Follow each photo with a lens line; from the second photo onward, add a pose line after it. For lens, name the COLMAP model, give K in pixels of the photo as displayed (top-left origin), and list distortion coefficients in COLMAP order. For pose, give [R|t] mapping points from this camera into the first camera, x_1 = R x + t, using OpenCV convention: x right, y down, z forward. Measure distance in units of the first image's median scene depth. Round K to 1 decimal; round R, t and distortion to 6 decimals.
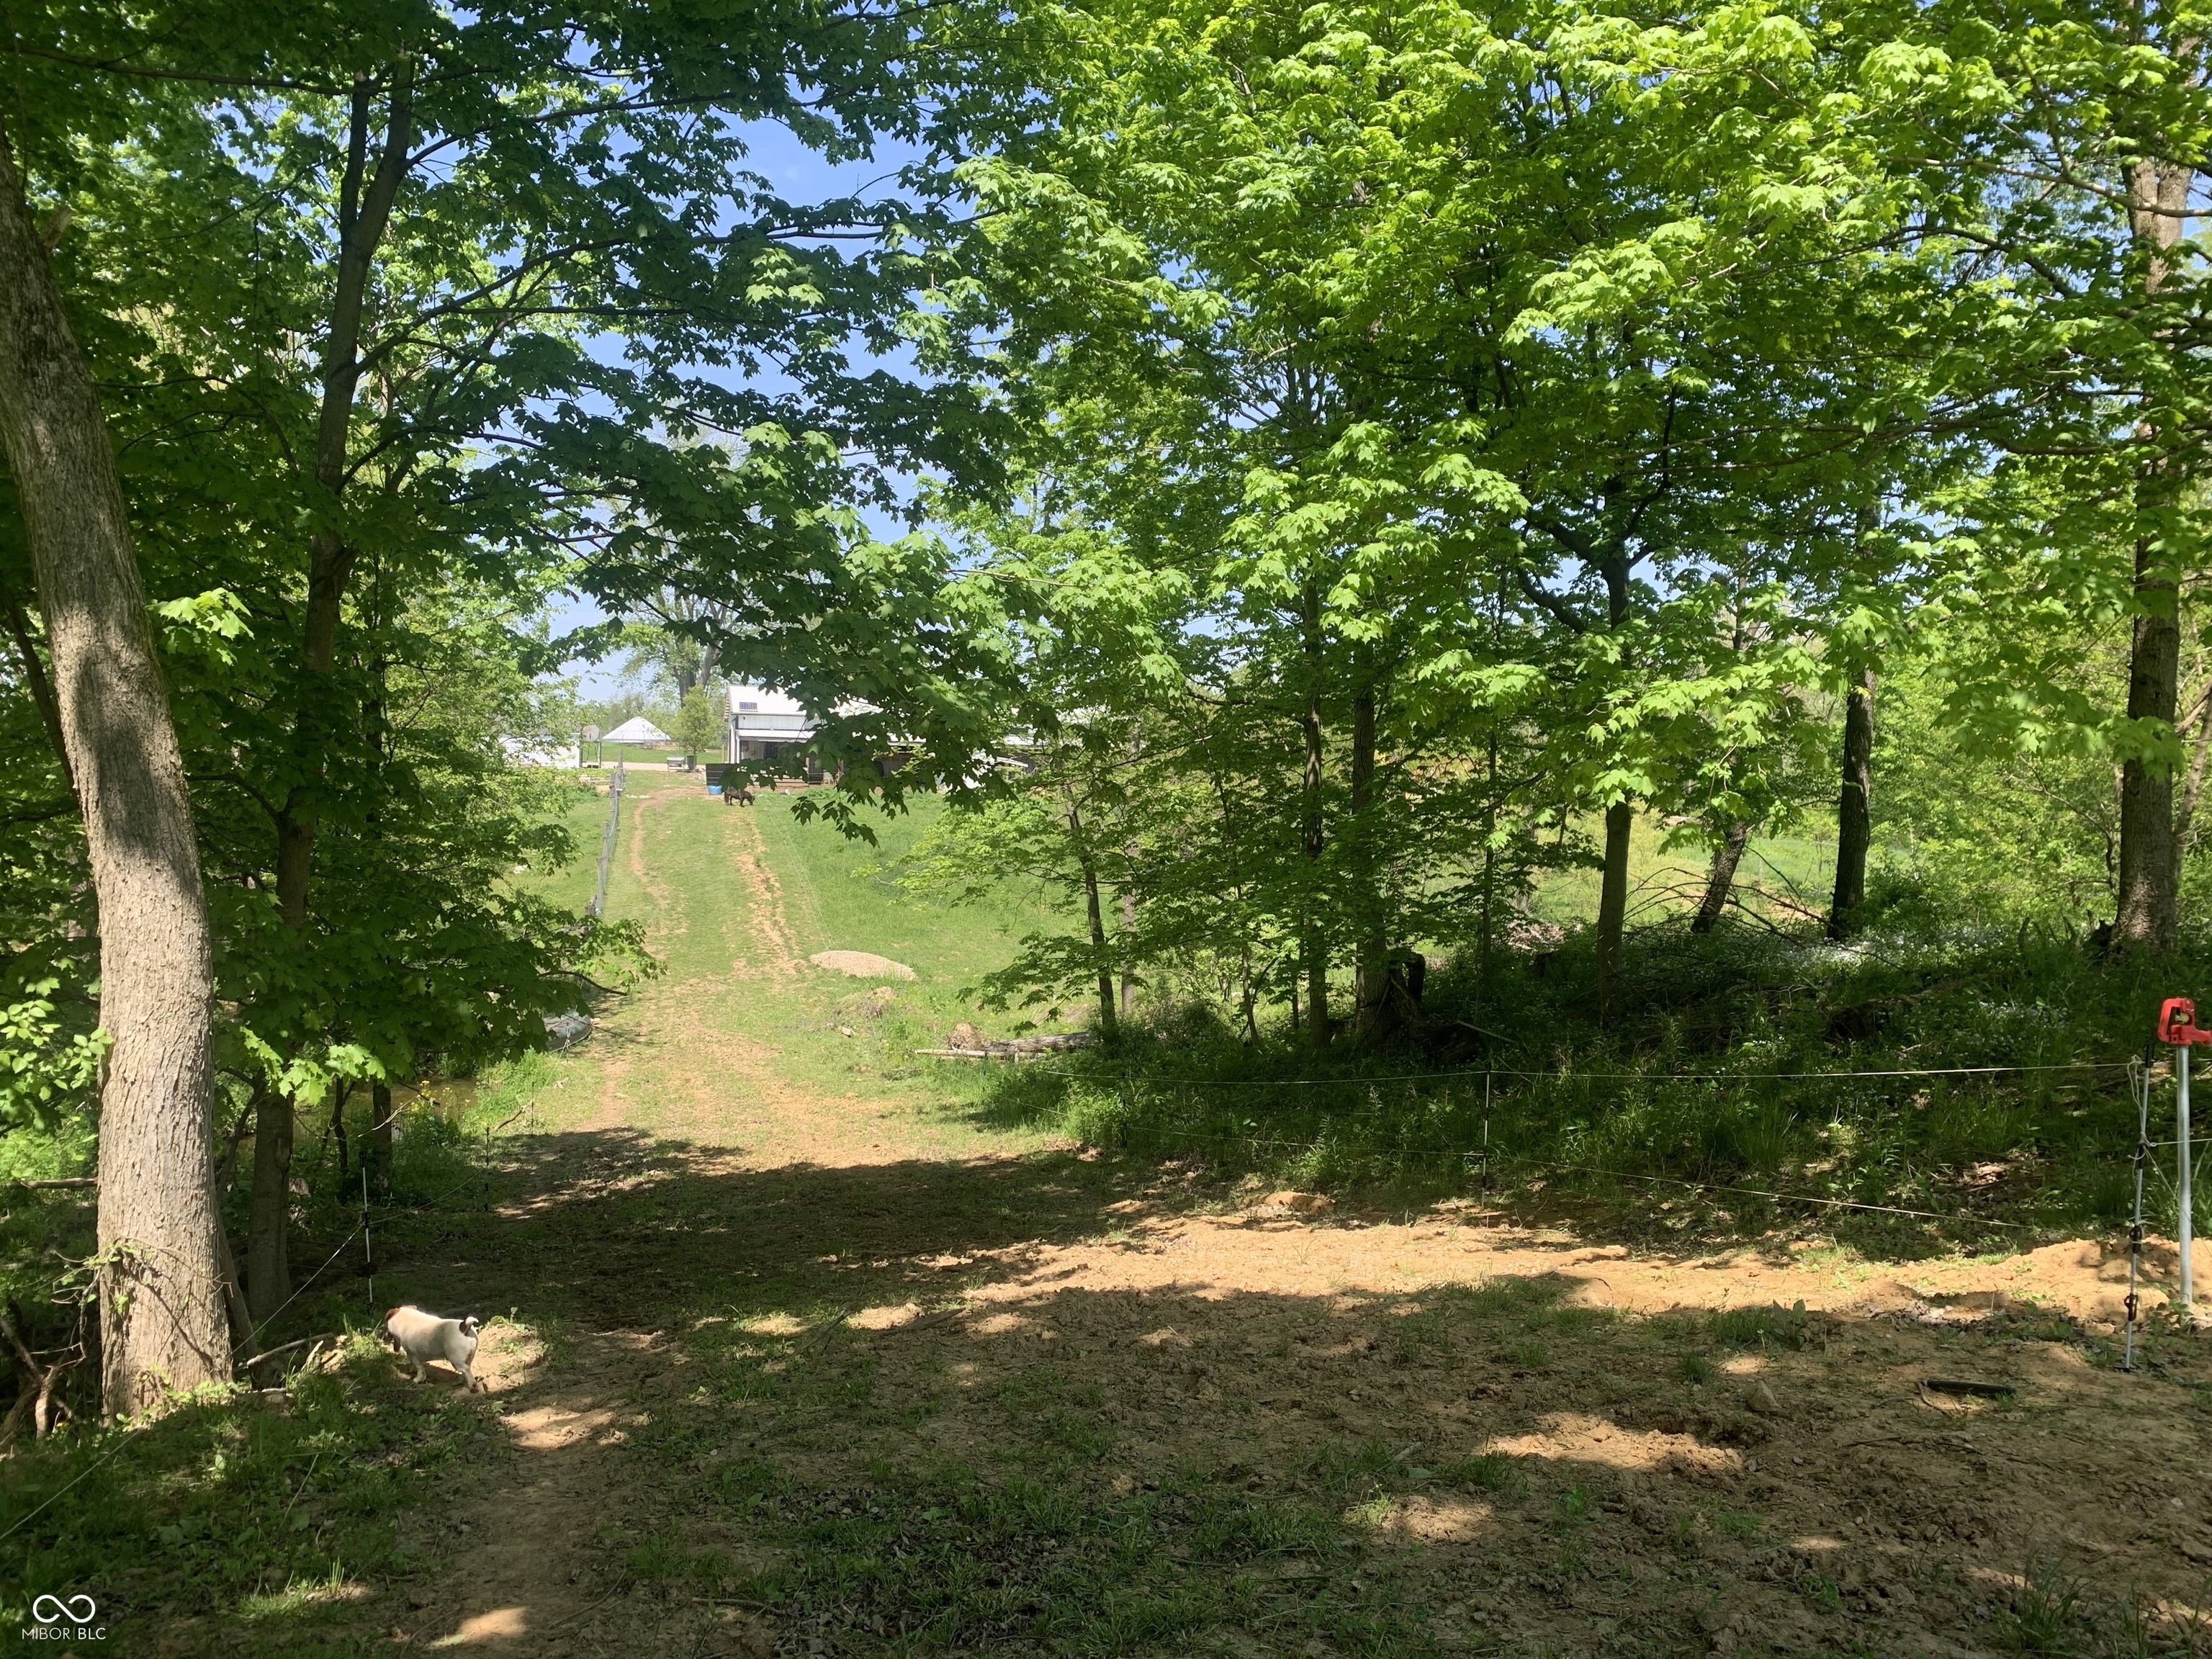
lens RADIAL K [[1643.7, 0, 1106.0], [0, 1643.7, 829.5], [0, 0, 1]] dist [0.006528, 0.002260]
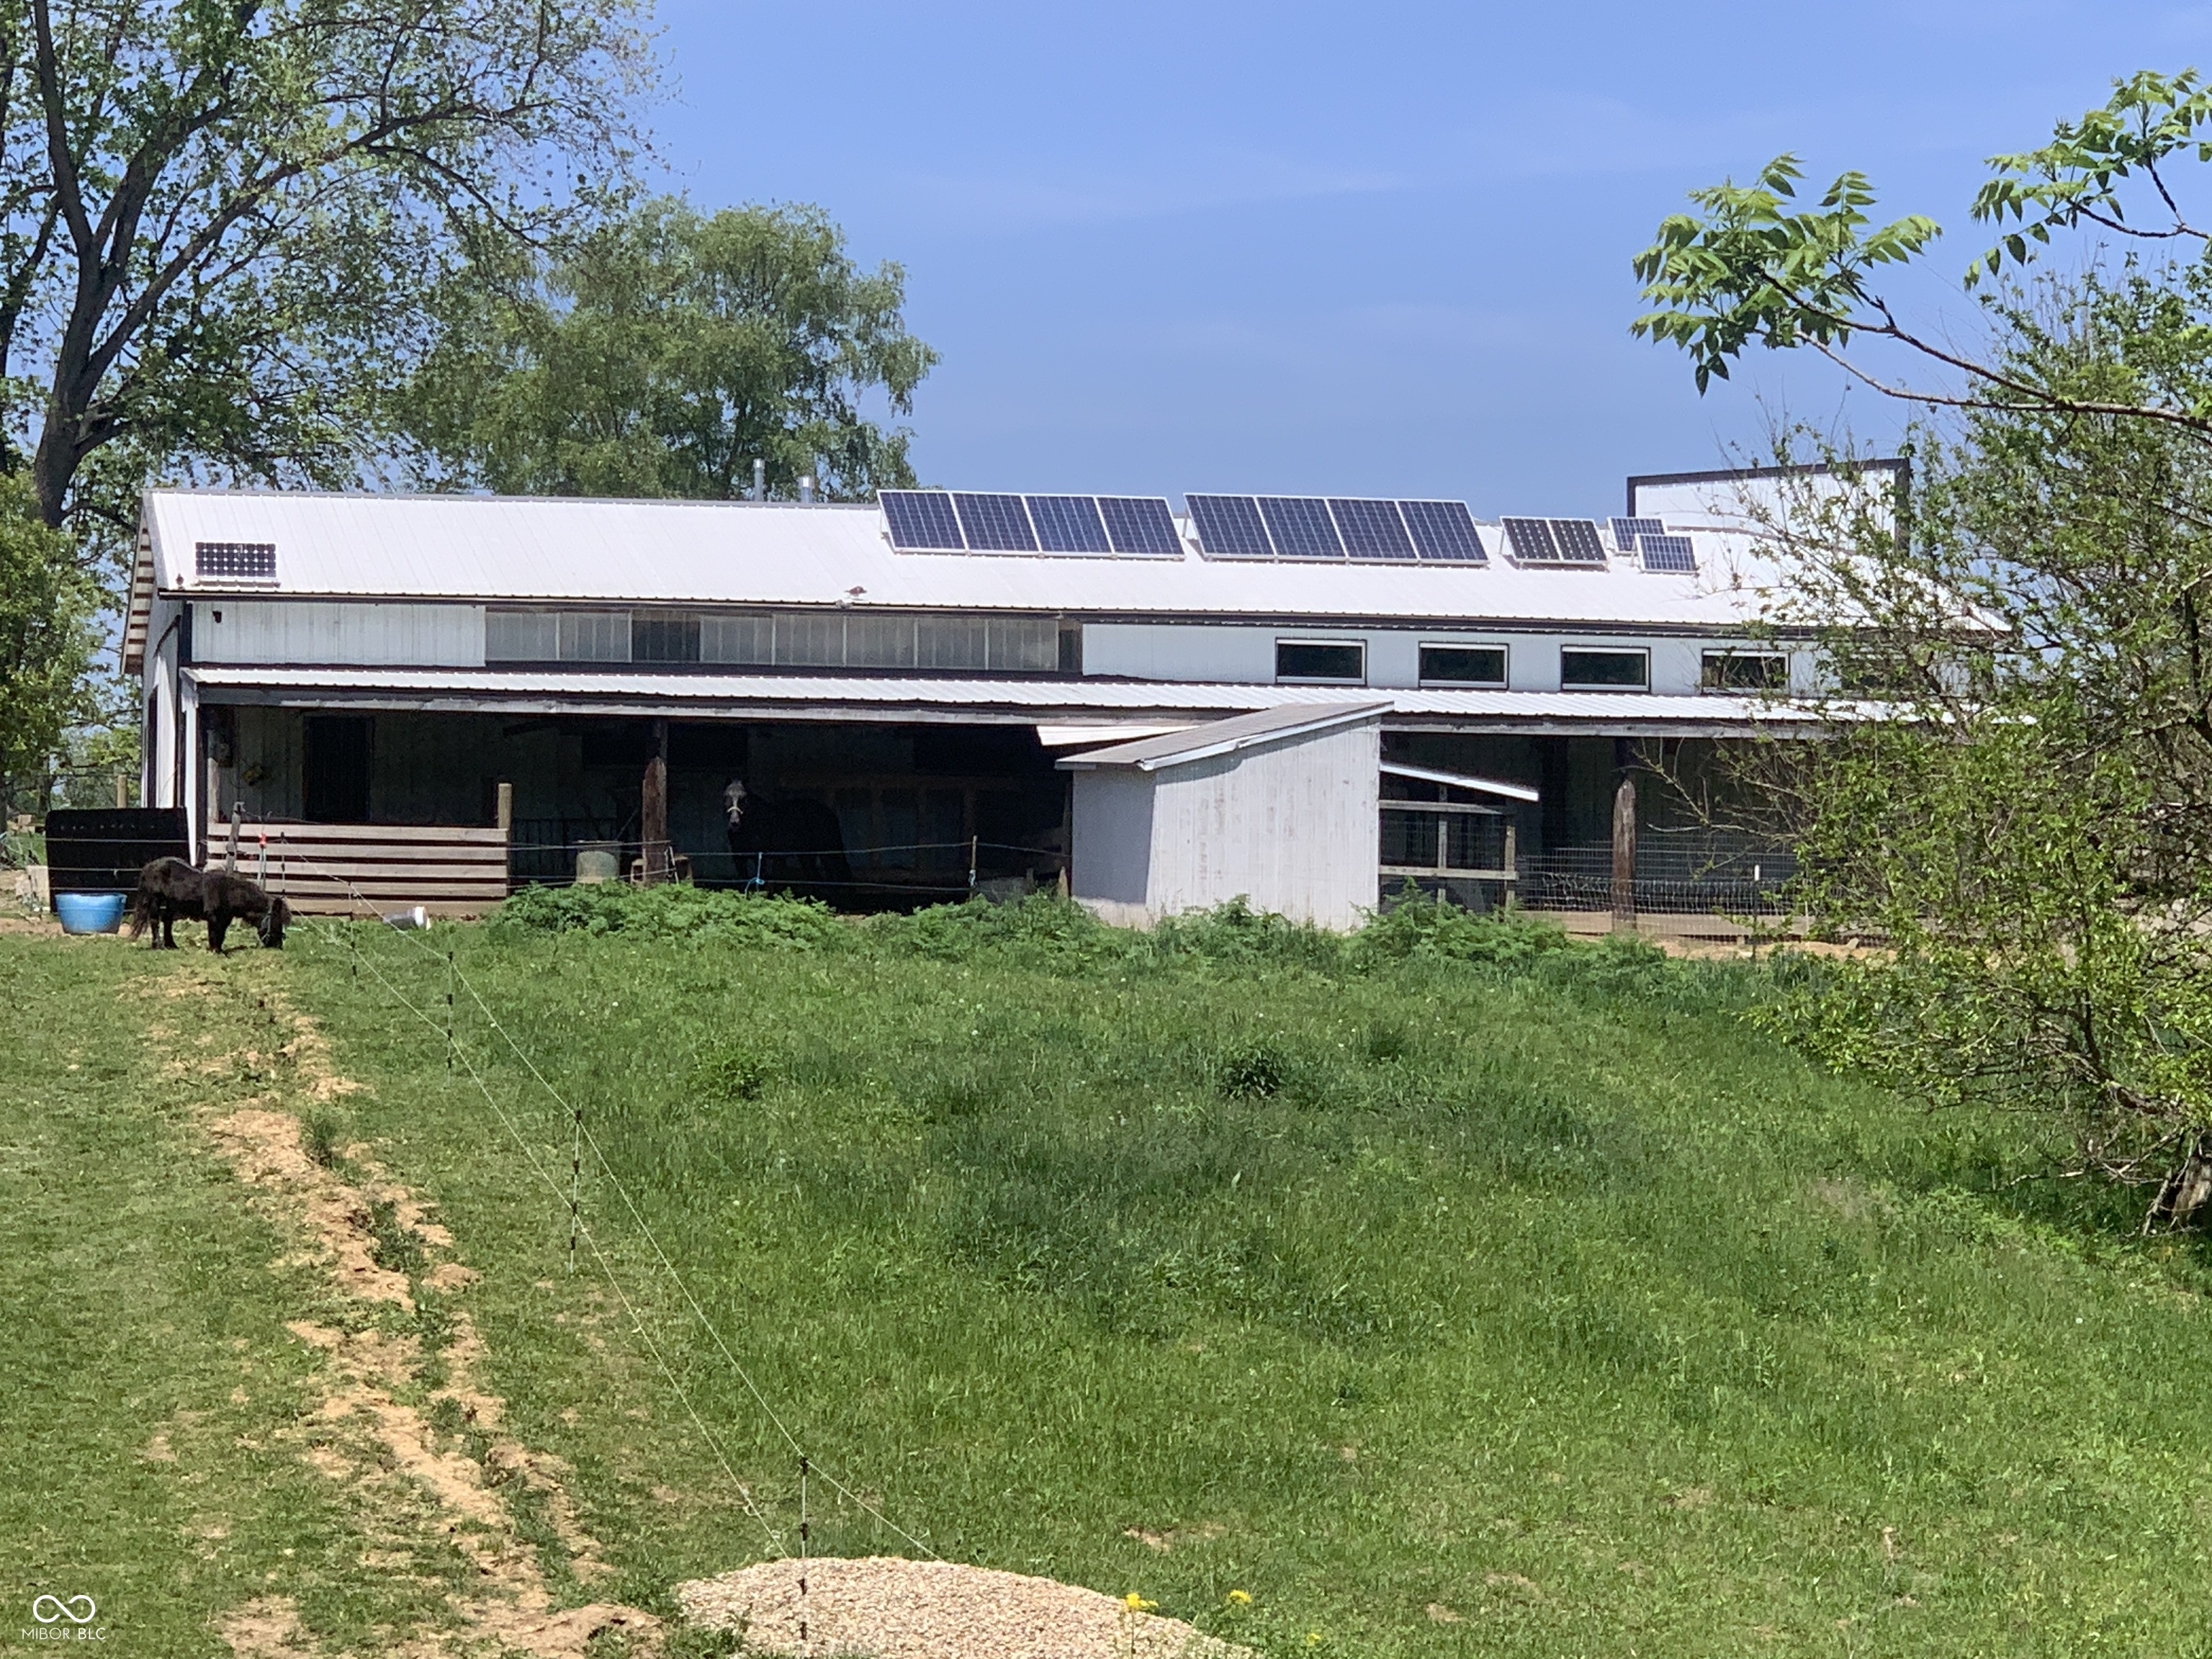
lens RADIAL K [[6282.5, 0, 1106.0], [0, 6282.5, 829.5], [0, 0, 1]] dist [-0.277534, 0.841109]
pose [[0.997464, -0.016829, -0.069154, -0.086473], [0.011856, 0.997356, -0.071696, 0.043829], [0.070178, 0.070694, 0.995026, 0.349578]]
